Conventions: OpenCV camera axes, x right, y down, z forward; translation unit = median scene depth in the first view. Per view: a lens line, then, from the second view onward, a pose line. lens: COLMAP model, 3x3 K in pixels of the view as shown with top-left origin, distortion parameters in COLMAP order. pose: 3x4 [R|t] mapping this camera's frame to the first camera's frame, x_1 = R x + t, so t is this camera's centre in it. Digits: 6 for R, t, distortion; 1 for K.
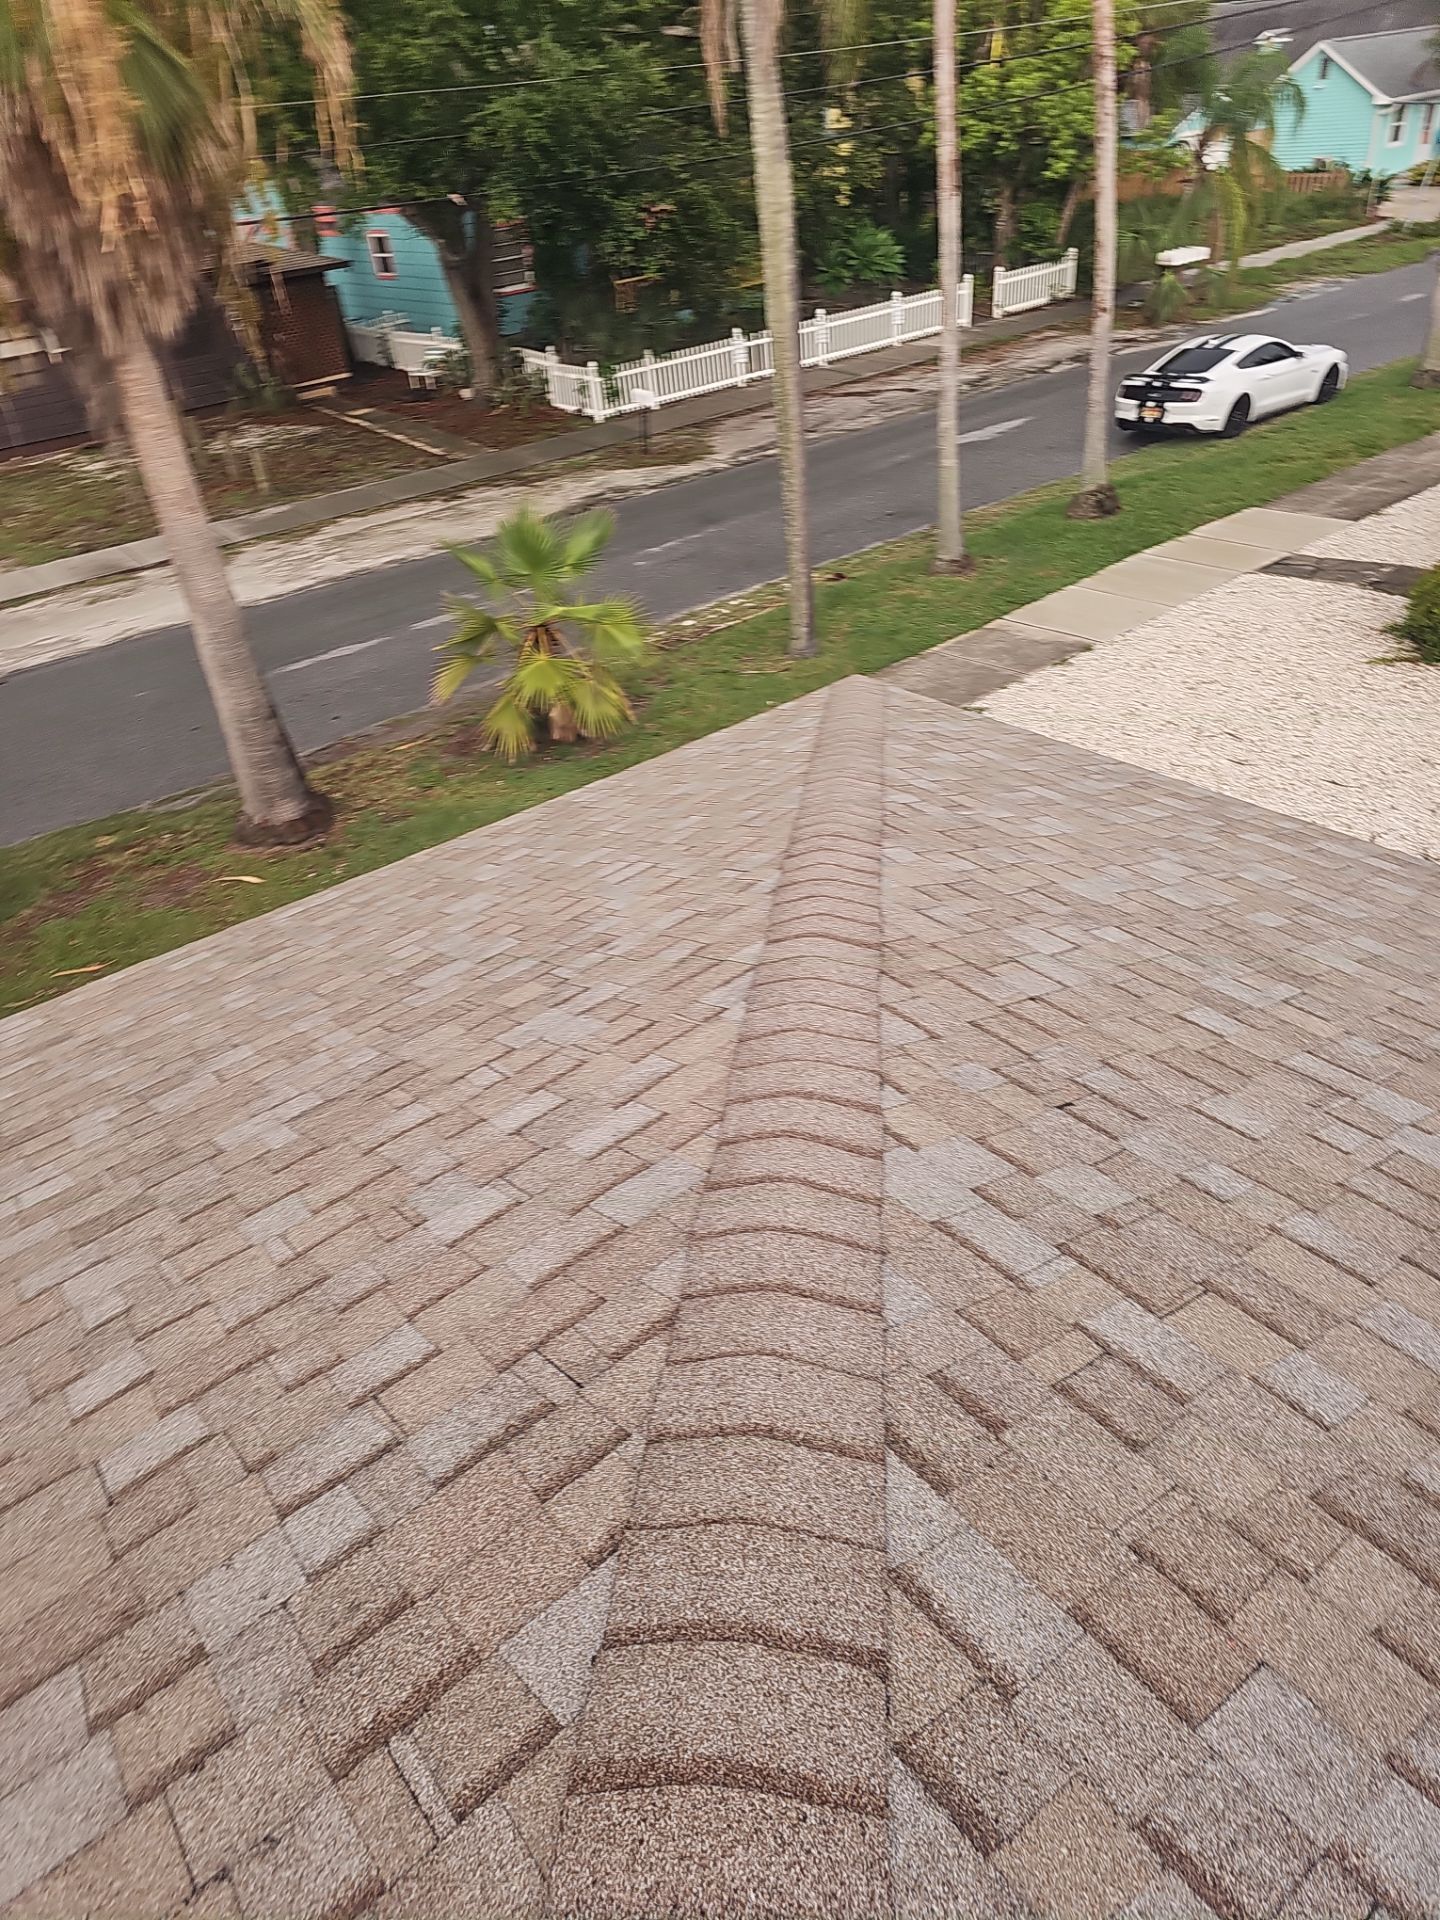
lens RADIAL K [[1277.0, 0, 718.2], [0, 1277.0, 1014.6], [0, 0, 1]] dist [0.072041, -0.071331]
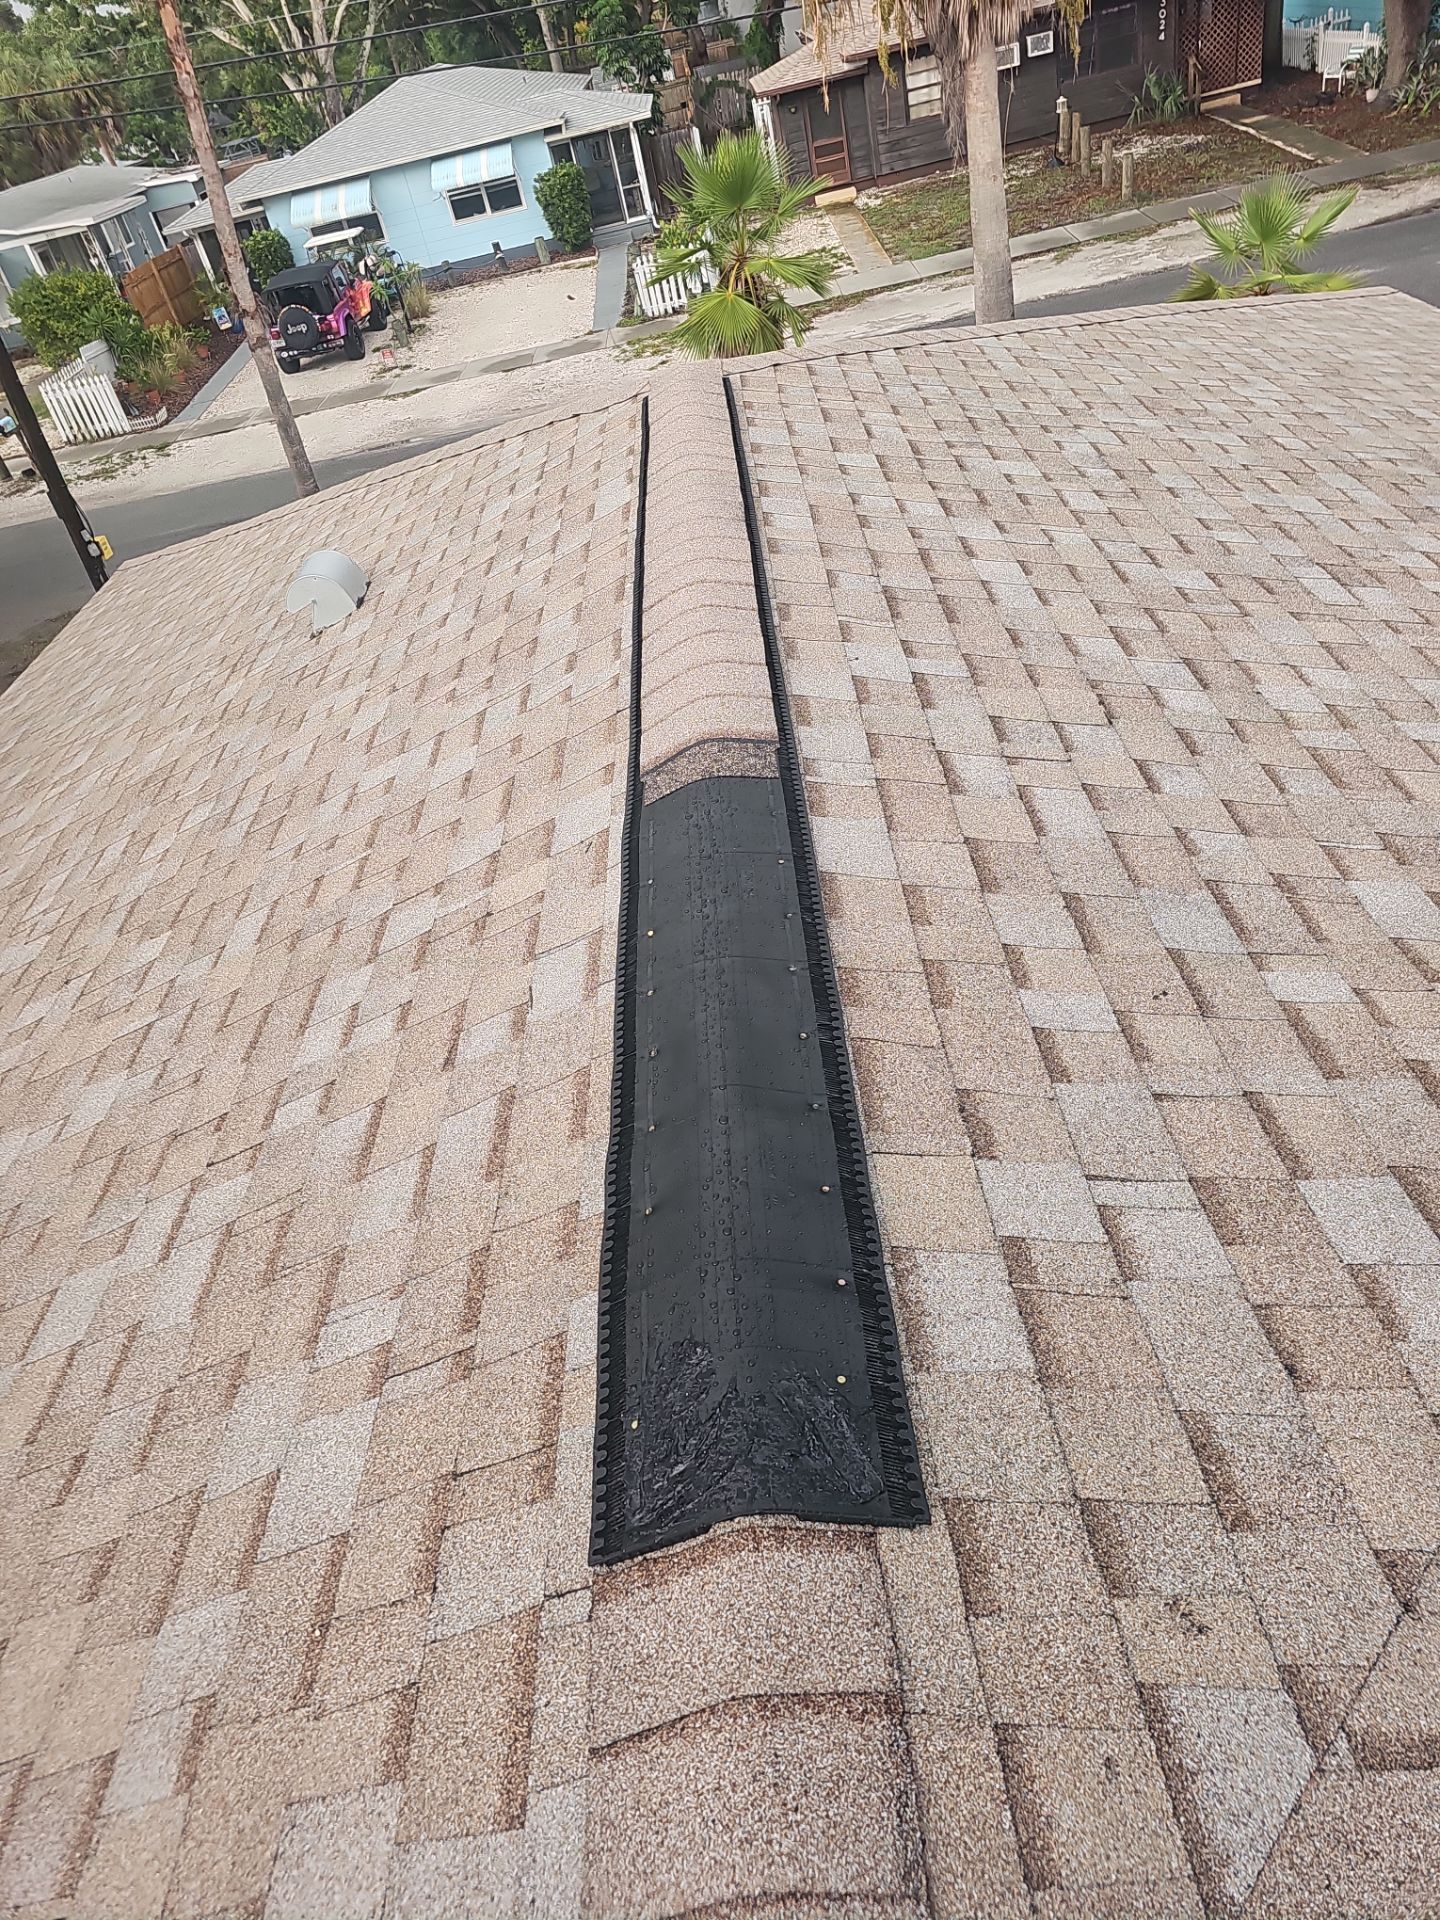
lens RADIAL K [[1248.8, 0, 720.0], [0, 1248.8, 960.0], [0, 0, 1]] dist [0.052773, -0.035426]
pose [[0.809950, 0.306924, -0.499778, 0.095943], [-0.234680, 0.950549, 0.203425, 0.065303], [0.537500, -0.047476, 0.841926, -0.111683]]
